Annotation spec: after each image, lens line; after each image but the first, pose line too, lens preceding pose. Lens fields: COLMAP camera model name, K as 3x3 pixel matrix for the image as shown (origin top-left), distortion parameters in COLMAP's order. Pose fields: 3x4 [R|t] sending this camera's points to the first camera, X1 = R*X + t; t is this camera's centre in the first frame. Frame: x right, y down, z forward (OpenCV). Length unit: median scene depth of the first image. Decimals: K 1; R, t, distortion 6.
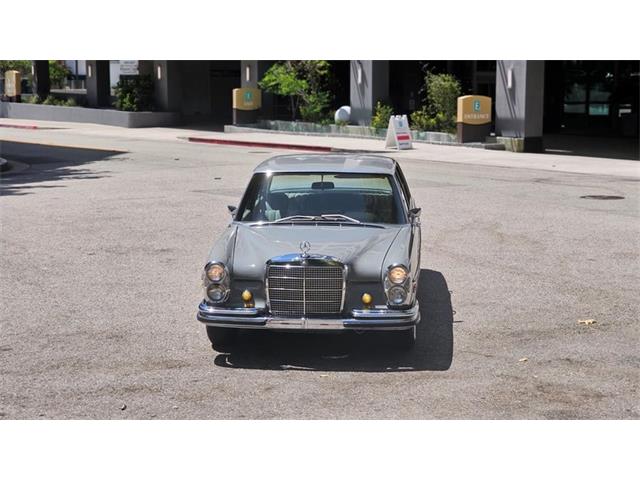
lens RADIAL K [[1249.3, 0, 320.0], [0, 1249.3, 240.0], [0, 0, 1]] dist [-0.048358, 1.347167]
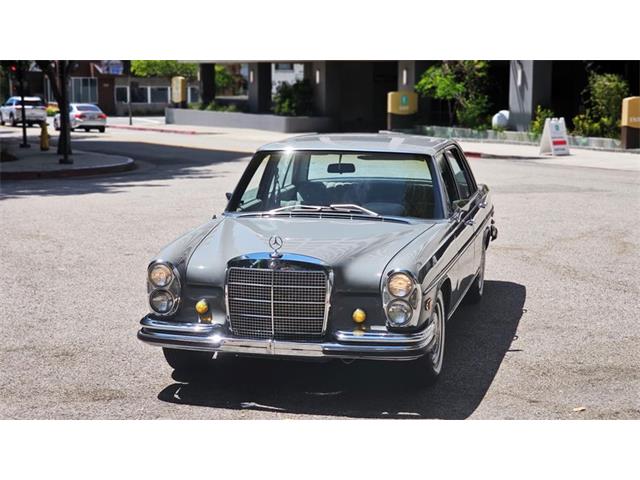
lens RADIAL K [[1249.3, 0, 320.0], [0, 1249.3, 240.0], [0, 0, 1]] dist [-0.048358, 1.347167]
pose [[0.988587, 0.022897, -0.148902, 0.061336], [-0.024592, 0.999652, -0.009551, 0.005003], [0.148632, 0.013103, 0.988806, 0.136999]]
